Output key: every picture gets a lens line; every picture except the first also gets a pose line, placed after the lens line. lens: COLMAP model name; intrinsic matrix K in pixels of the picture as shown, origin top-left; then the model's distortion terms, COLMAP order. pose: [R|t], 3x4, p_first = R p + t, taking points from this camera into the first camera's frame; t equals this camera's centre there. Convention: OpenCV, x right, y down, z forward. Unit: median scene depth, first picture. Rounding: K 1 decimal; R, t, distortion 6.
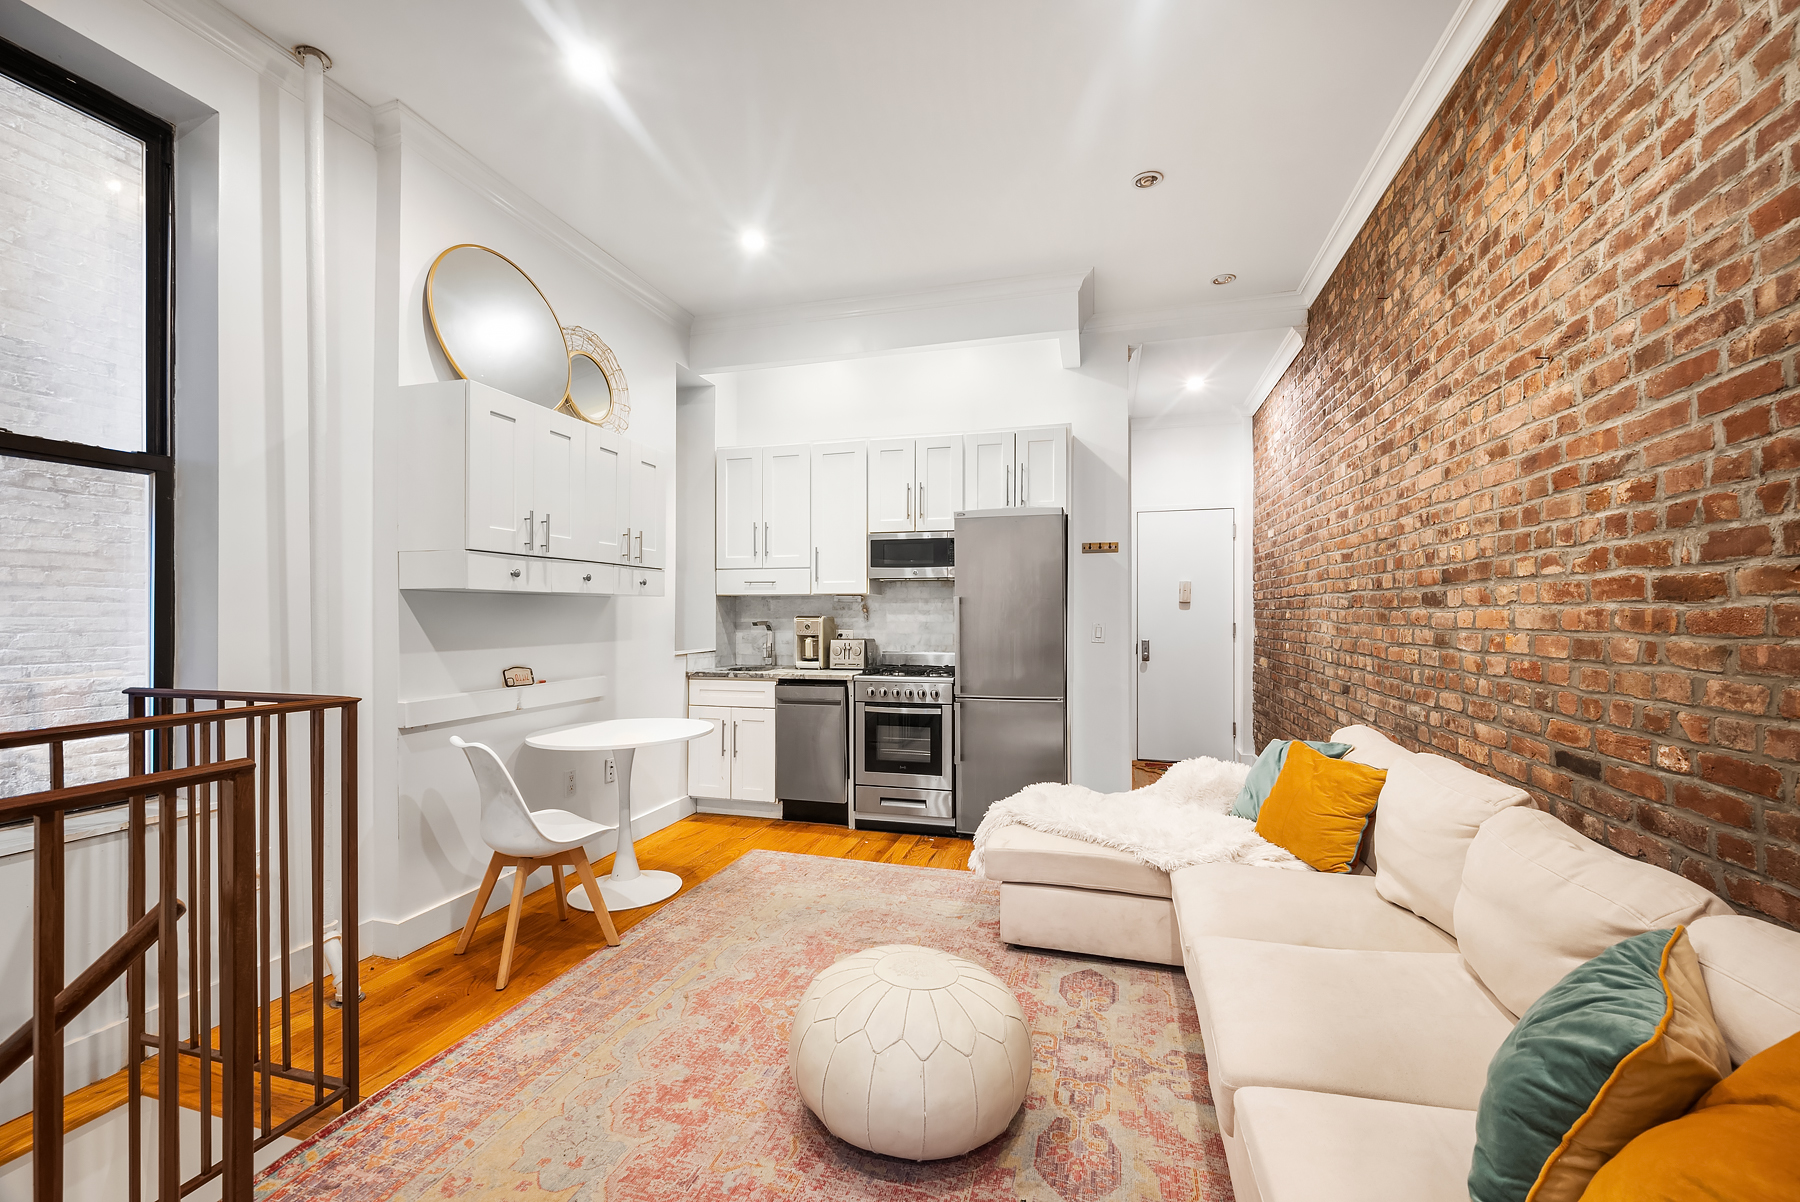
lens RADIAL K [[744.7, 0, 893.9], [0, 744.7, 618.0], [0, 0, 1]] dist [-0.000382, -0.000054]
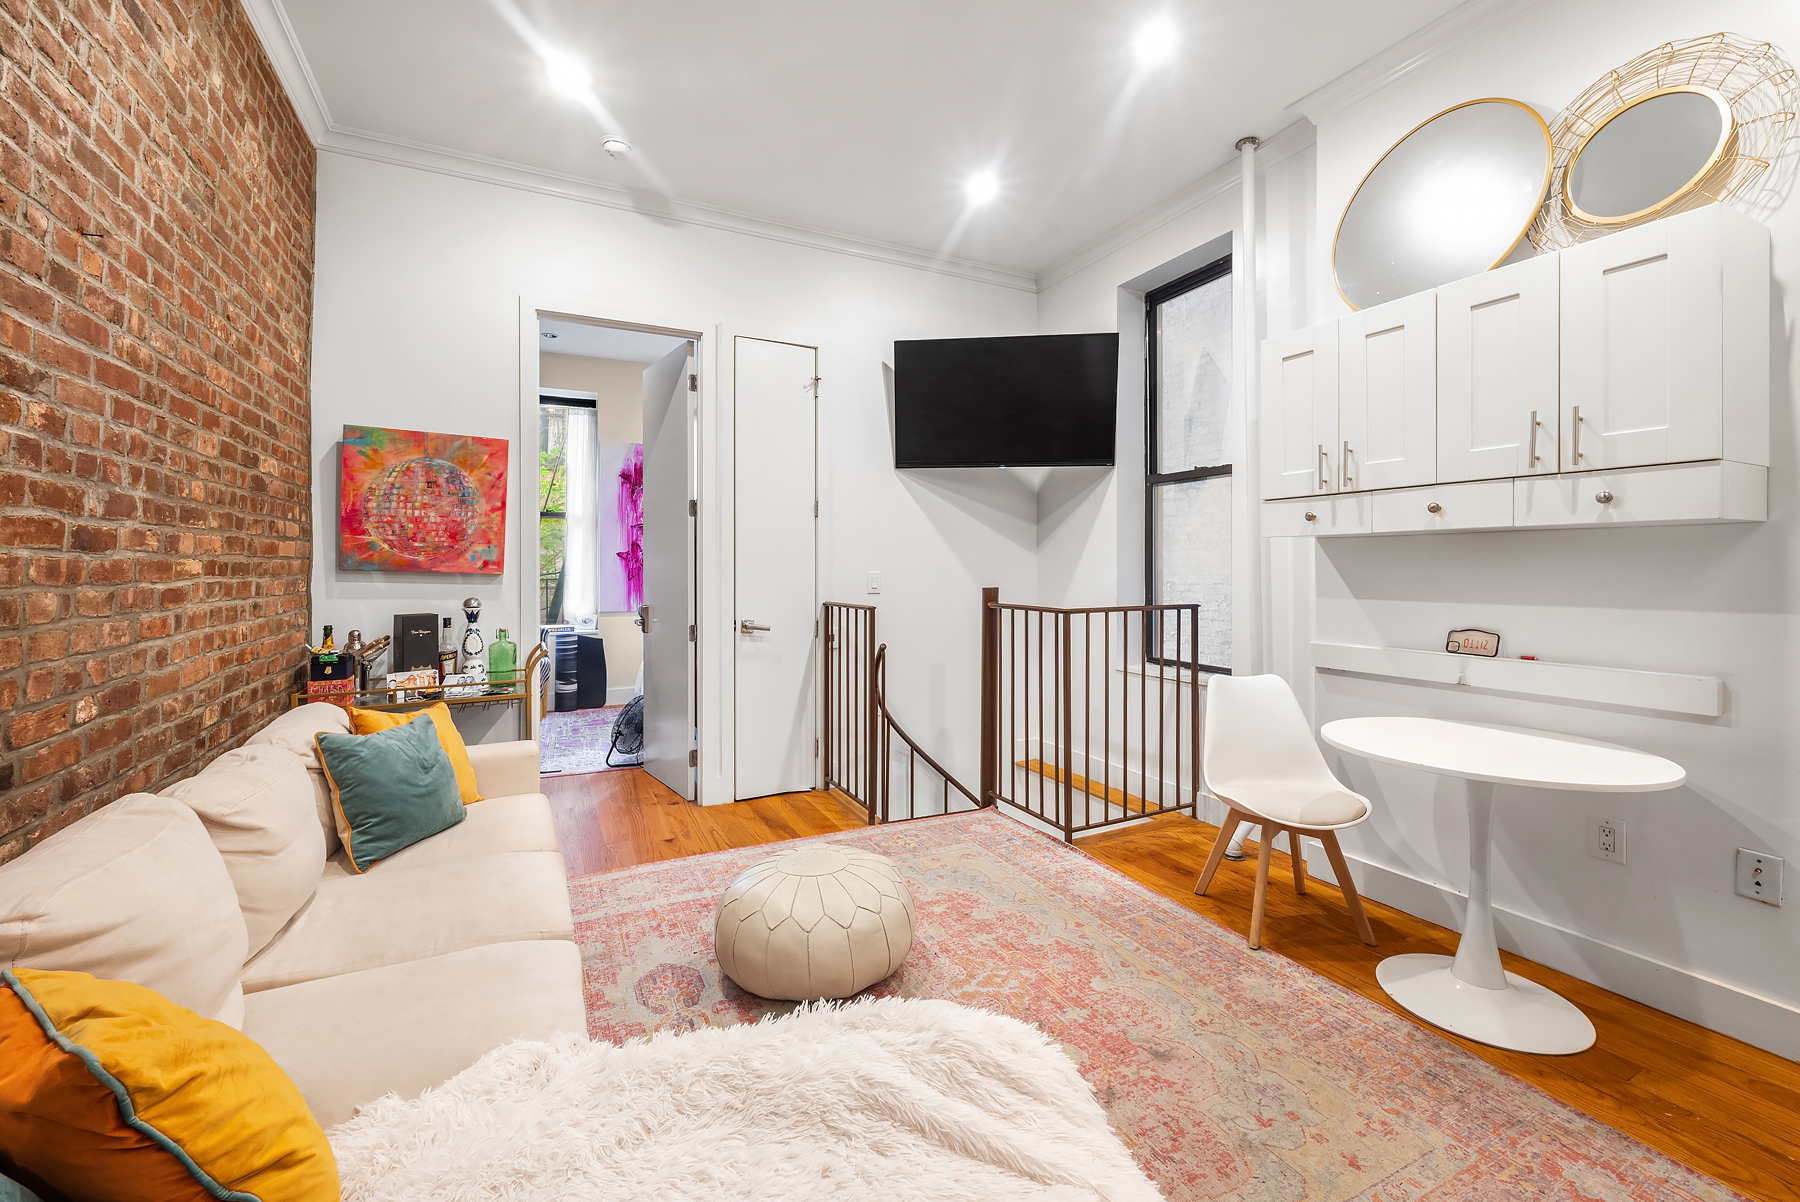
lens RADIAL K [[744.7, 0, 901.9], [0, 744.7, 559.9], [0, 0, 1]] dist [-0.000382, -0.000054]
pose [[-0.734748, -0.001538, -0.678338, 0.798645], [0.000820, 0.999995, -0.003156, -0.006050], [0.678339, -0.002875, -0.734743, 2.146743]]
